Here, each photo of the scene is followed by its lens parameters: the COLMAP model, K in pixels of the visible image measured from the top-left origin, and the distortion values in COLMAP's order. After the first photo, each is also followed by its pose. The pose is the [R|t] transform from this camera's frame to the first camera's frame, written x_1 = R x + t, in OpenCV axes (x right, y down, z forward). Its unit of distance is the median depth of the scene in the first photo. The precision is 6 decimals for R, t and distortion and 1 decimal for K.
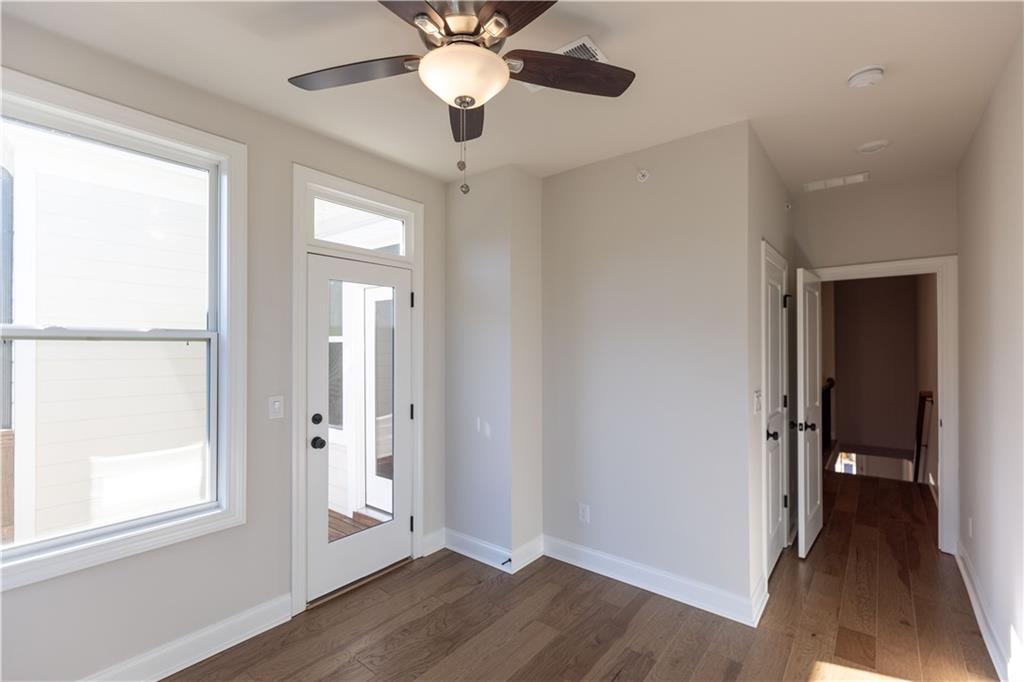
lens RADIAL K [[464.3, 0, 523.6], [0, 464.3, 335.6], [0, 0, 1]] dist [0.001475, -0.000364]
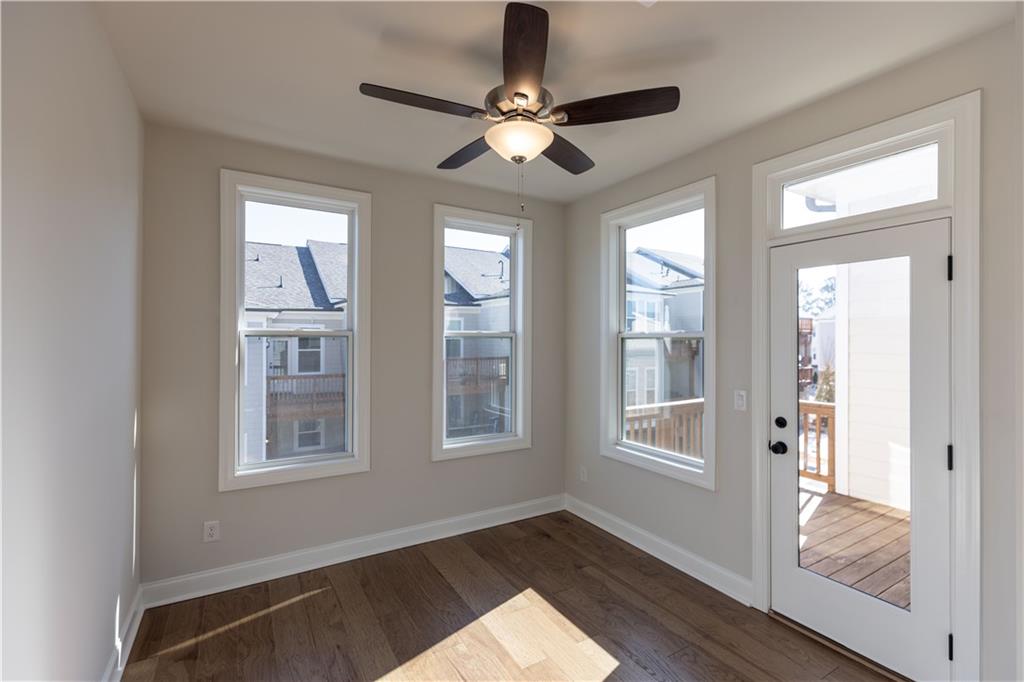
lens RADIAL K [[449.2, 0, 512.3], [0, 449.2, 344.7], [0, 0, 1]] dist [-0.000064, 0.000086]
pose [[-0.357369, 0.003613, -0.933956, 0.595724], [0.006800, 0.999976, 0.001267, 0.018599], [0.933939, -0.005898, -0.357385, 0.827811]]
